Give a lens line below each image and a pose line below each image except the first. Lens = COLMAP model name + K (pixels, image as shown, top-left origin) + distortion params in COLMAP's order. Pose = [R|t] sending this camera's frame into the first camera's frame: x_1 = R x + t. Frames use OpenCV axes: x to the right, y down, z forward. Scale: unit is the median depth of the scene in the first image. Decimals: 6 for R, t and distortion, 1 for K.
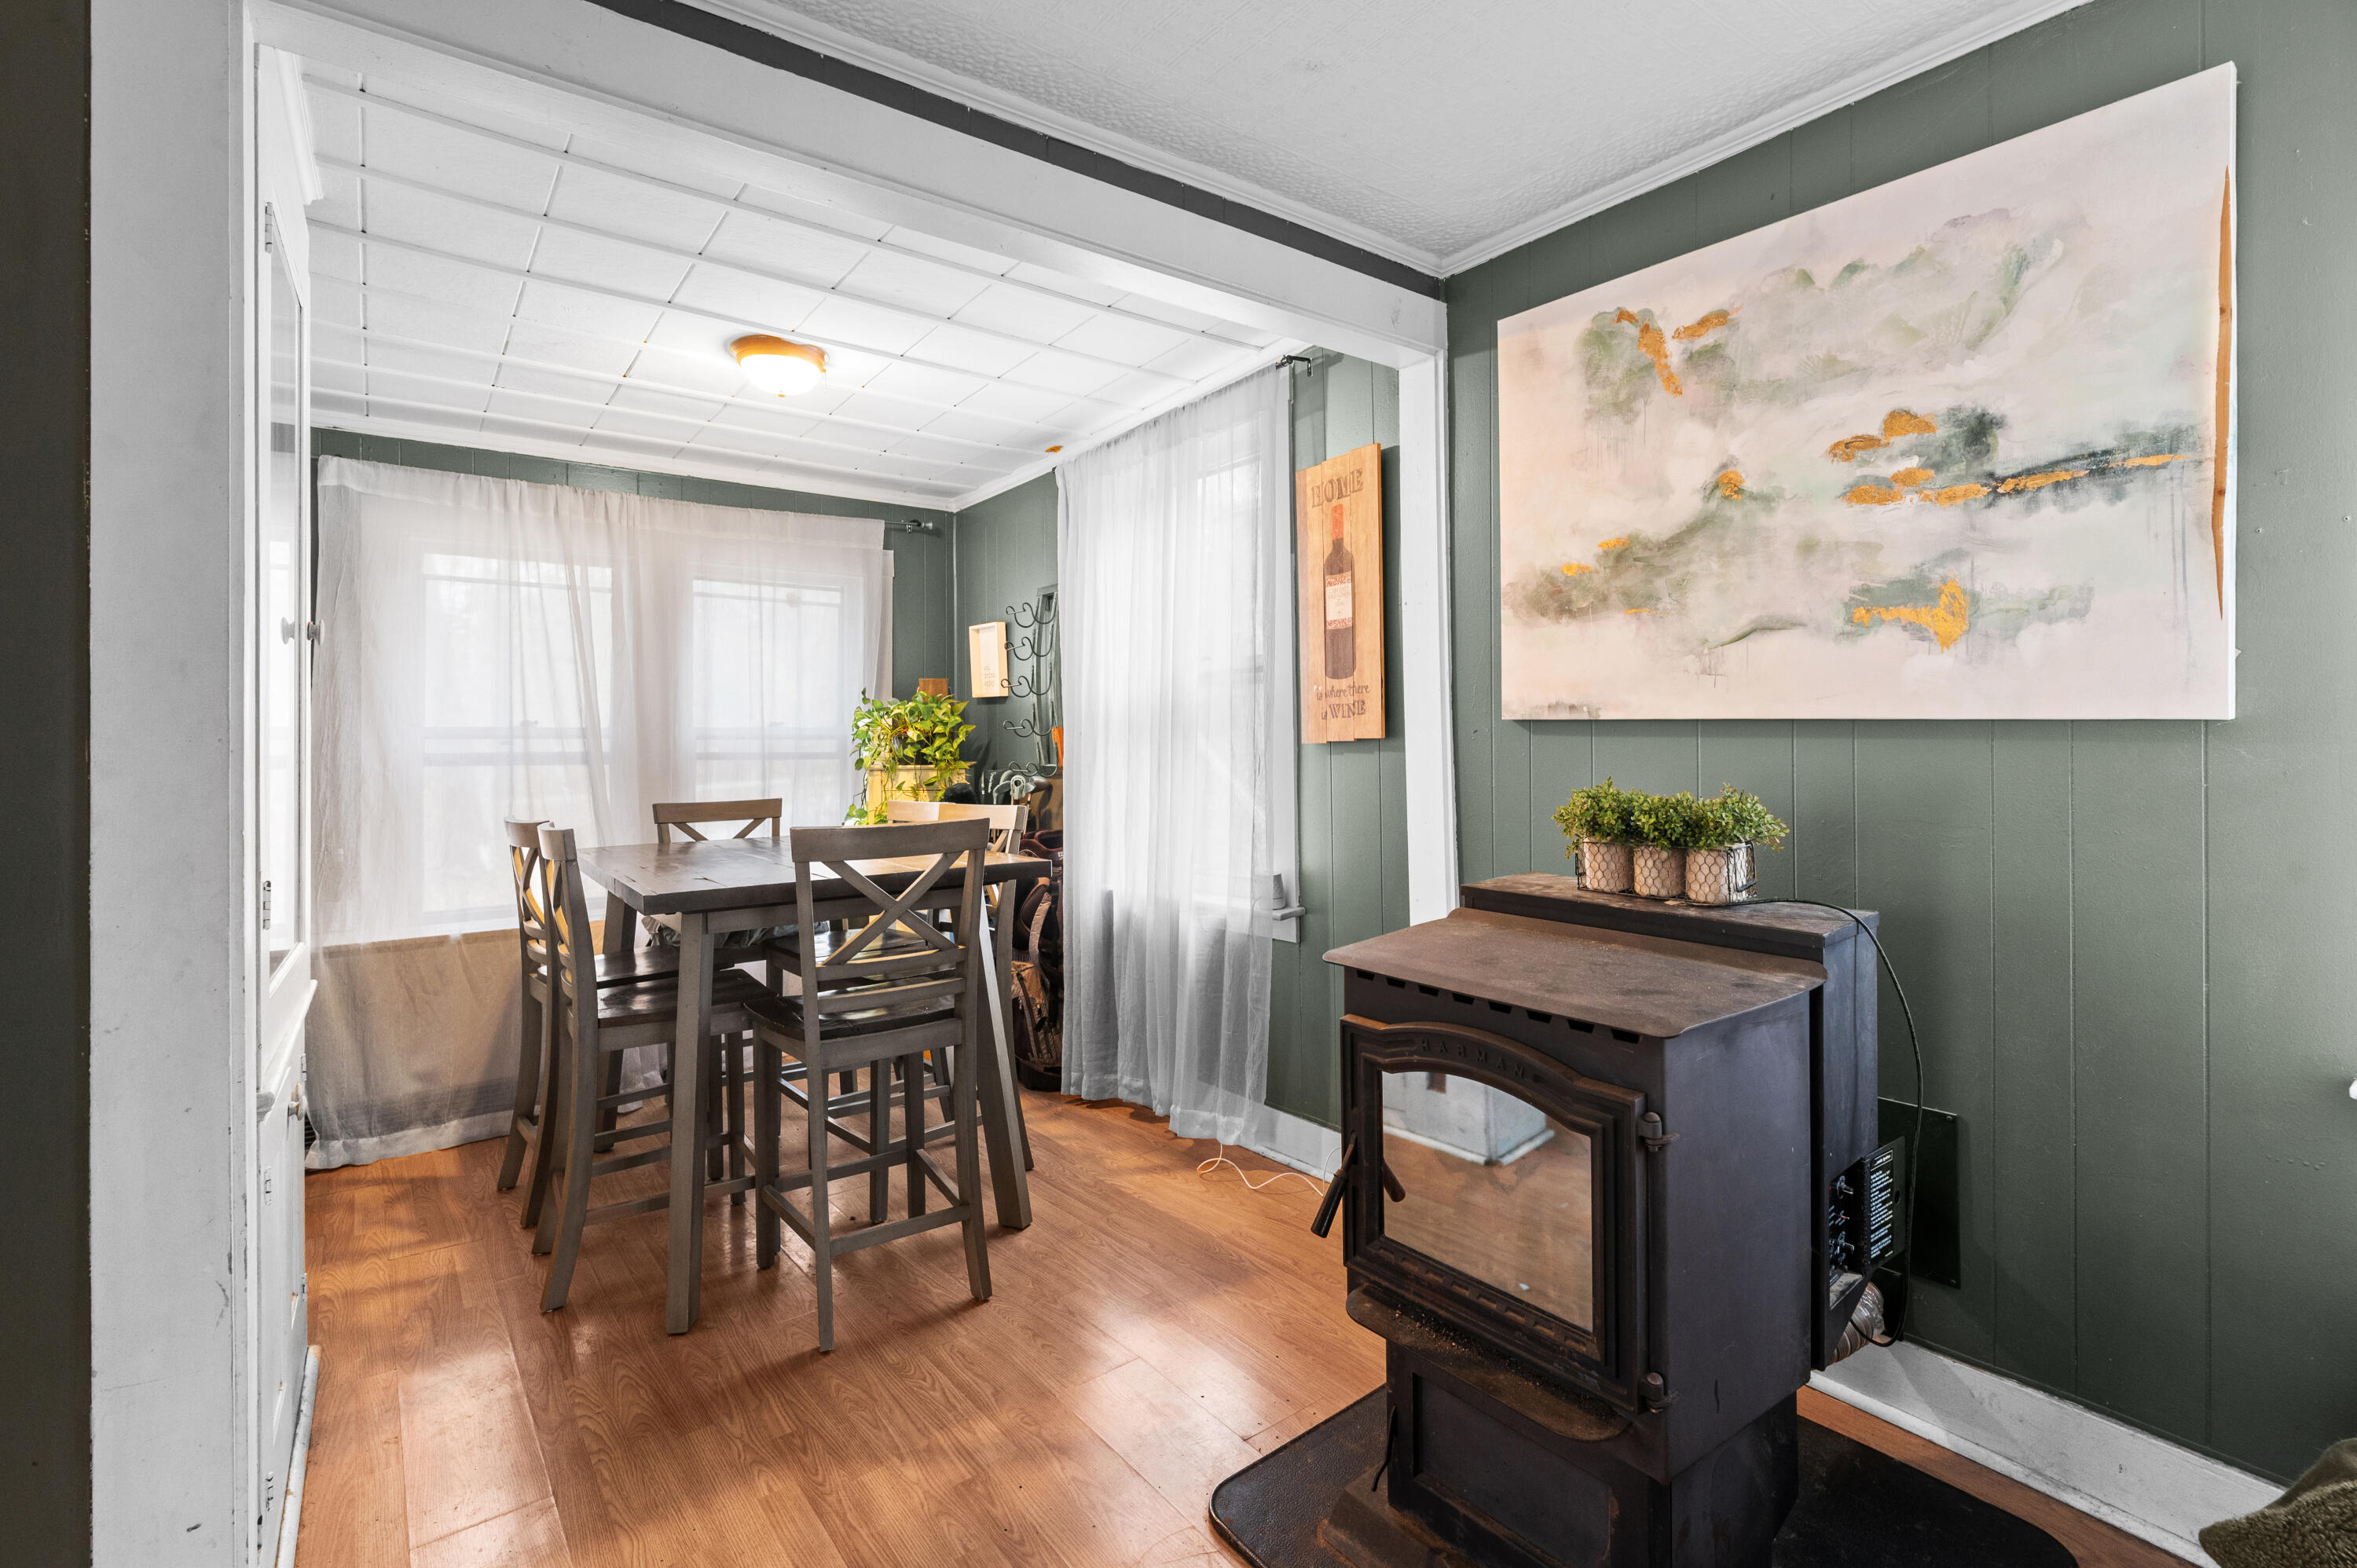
lens RADIAL K [[1075.4, 0, 1194.3], [0, 1075.4, 727.3], [0, 0, 1]] dist [0.002416, 0.000176]
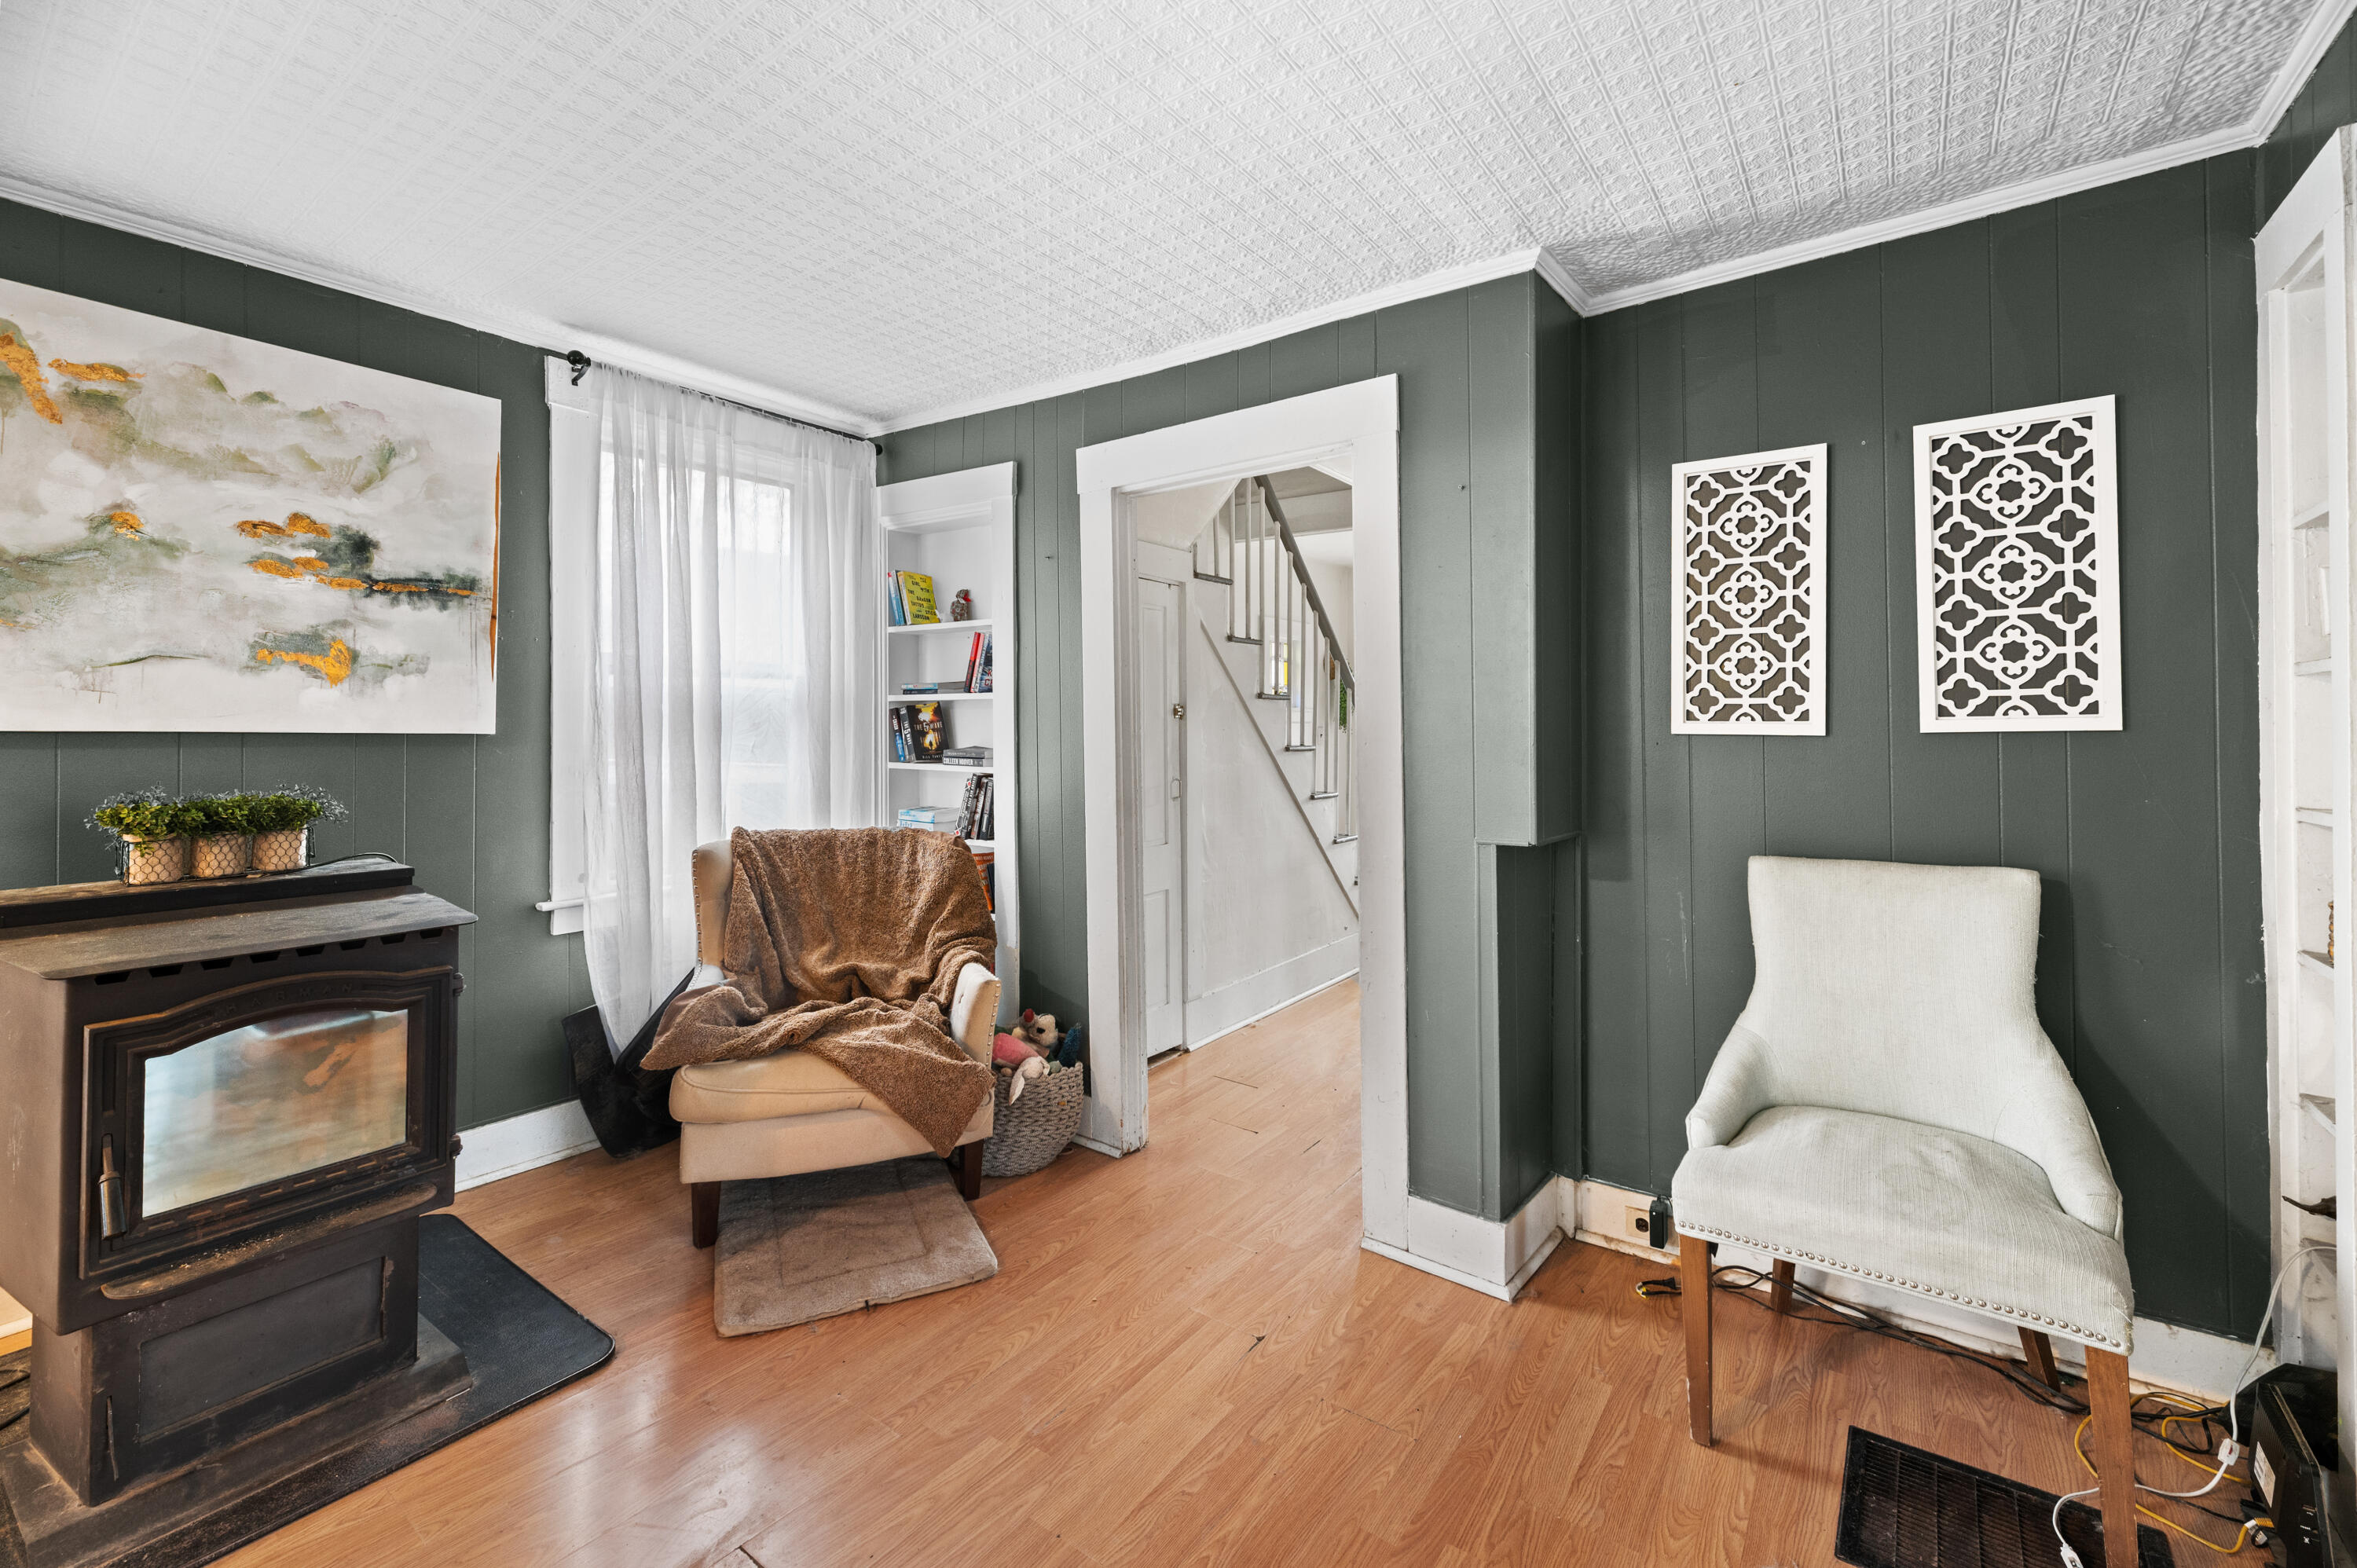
lens RADIAL K [[961.7, 0, 1207.3], [0, 961.7, 728.2], [0, 0, 1]] dist [0.000079, 0.000007]
pose [[-0.296616, 0.011253, 0.954931, -0.920999], [0.005474, 0.999934, -0.010083, 0.005832], [-0.954981, 0.002237, -0.296658, 0.245799]]
